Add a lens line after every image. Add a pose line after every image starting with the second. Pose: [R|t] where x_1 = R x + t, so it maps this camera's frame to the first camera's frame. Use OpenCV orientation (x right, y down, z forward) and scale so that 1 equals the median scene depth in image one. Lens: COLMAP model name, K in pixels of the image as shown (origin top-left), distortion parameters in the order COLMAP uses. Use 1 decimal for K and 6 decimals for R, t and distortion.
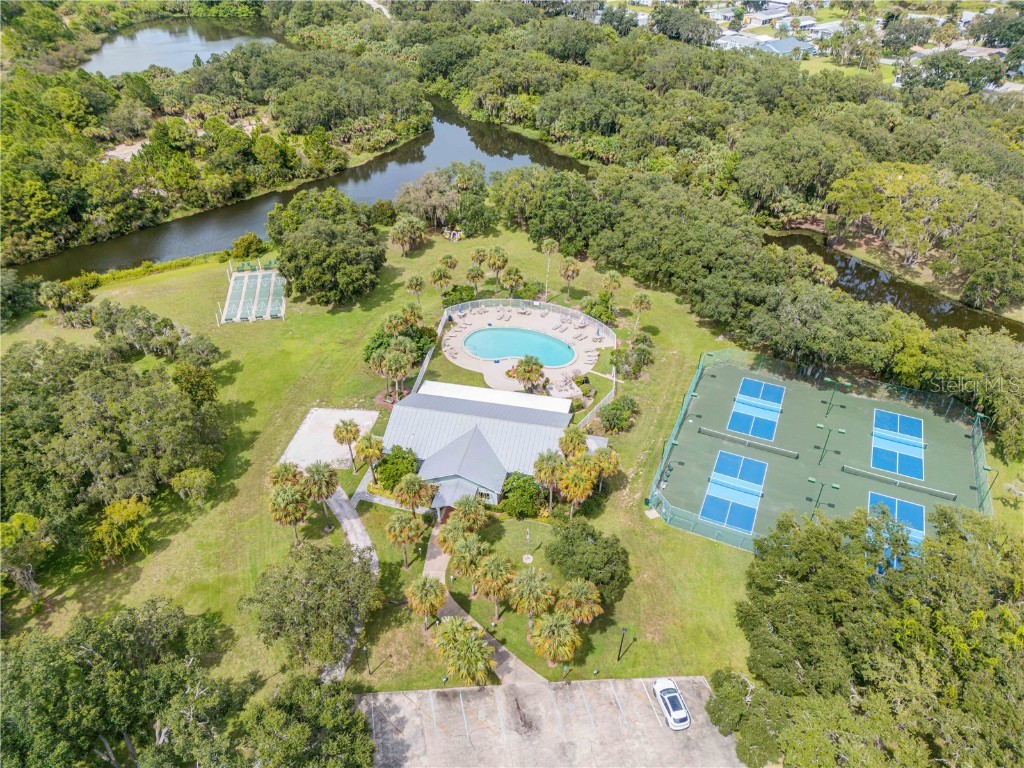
lens RADIAL K [[718.6, 0, 507.7], [0, 718.6, 388.2], [0, 0, 1]] dist [0.071428, -0.068750]
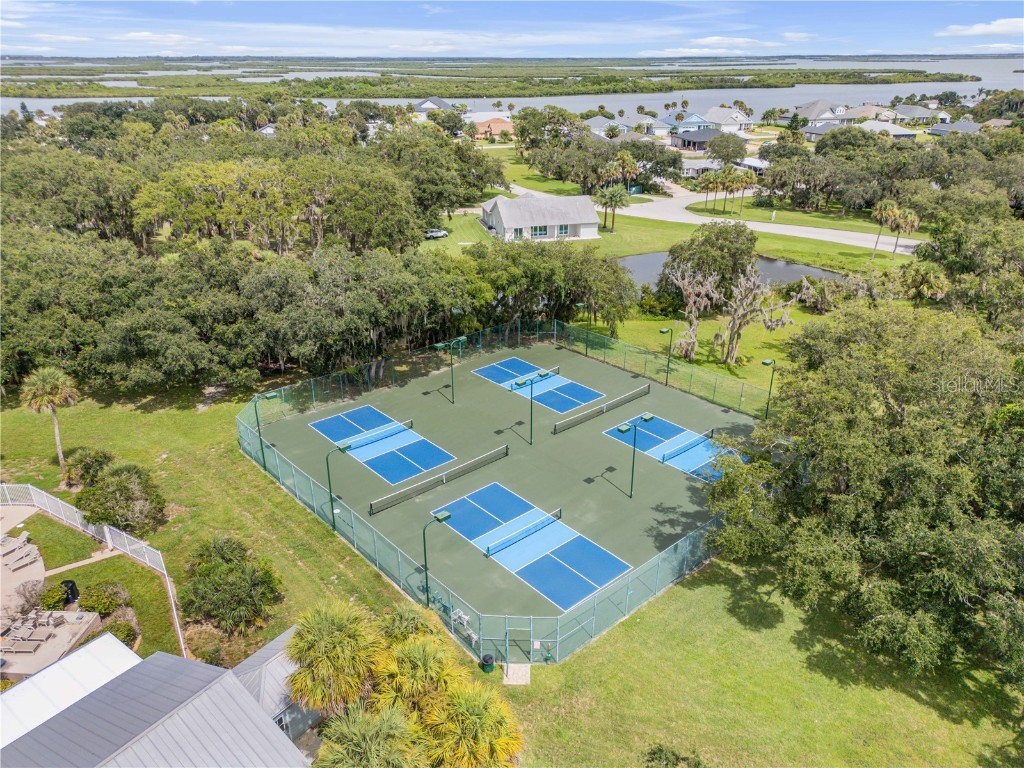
lens RADIAL K [[718.6, 0, 507.7], [0, 718.6, 388.2], [0, 0, 1]] dist [0.071428, -0.068750]
pose [[0.411831, -0.381756, 0.827440, -0.085640], [0.543199, 0.831903, 0.113456, -0.019575], [-0.731663, 0.402740, 0.549973, 0.602524]]
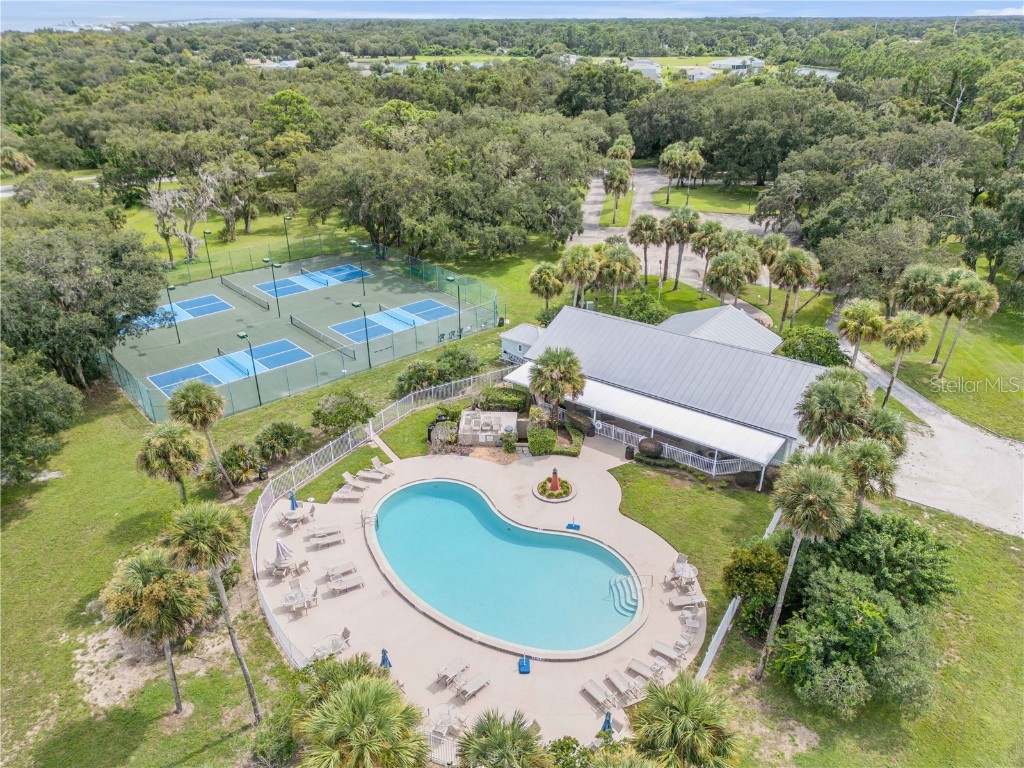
lens RADIAL K [[718.6, 0, 507.7], [0, 718.6, 388.2], [0, 0, 1]] dist [0.071428, -0.068750]
pose [[-0.912585, -0.190896, 0.361591, -0.130476], [0.236165, 0.475828, 0.847239, -0.478623], [-0.333789, 0.858573, -0.389150, 1.231572]]
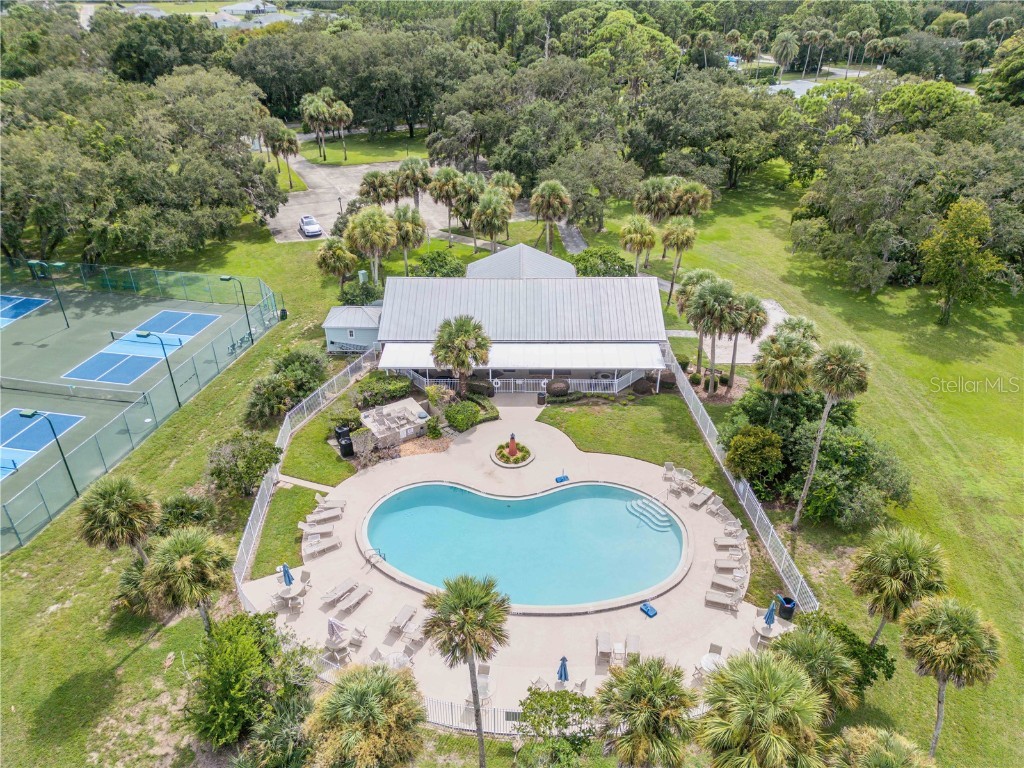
lens RADIAL K [[718.6, 0, 507.7], [0, 718.6, 388.2], [0, 0, 1]] dist [0.071428, -0.068750]
pose [[-0.977014, 0.101786, -0.187305, 0.093880], [-0.131177, 0.405530, 0.904620, -0.479903], [0.168036, 0.908397, -0.382857, 1.234082]]
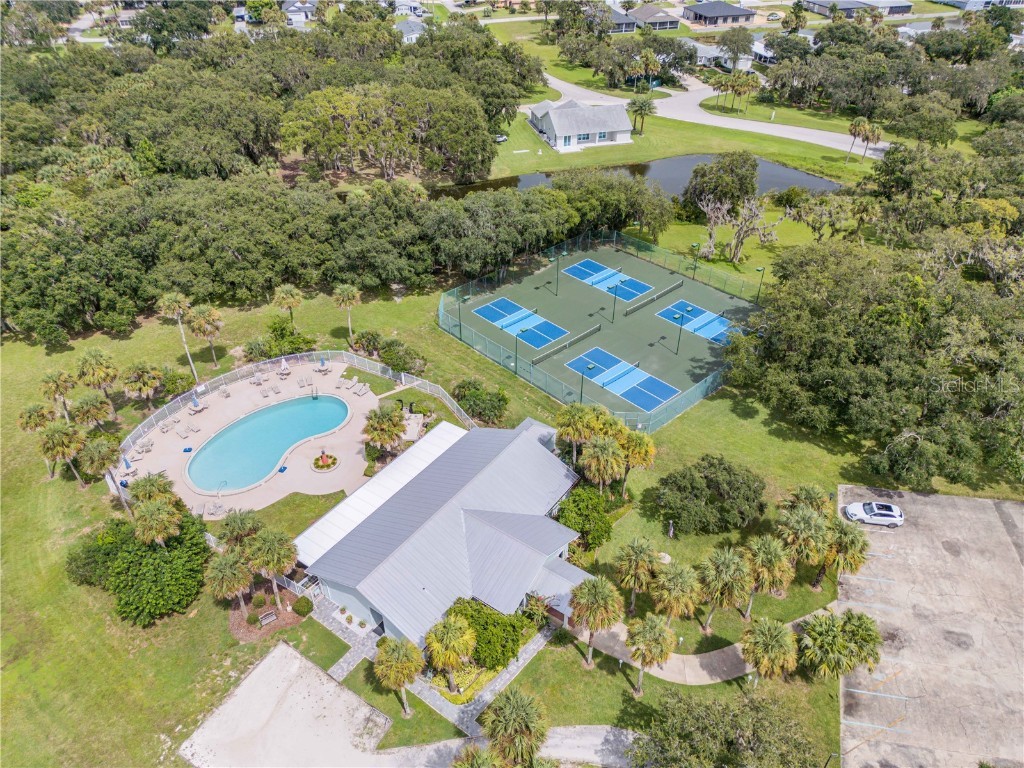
lens RADIAL K [[718.6, 0, 507.7], [0, 718.6, 388.2], [0, 0, 1]] dist [0.071428, -0.068750]
pose [[0.392560, -0.550718, 0.736619, -0.431217], [0.550294, 0.782374, 0.291663, -0.198500], [-0.736935, 0.290862, 0.610185, 0.467779]]
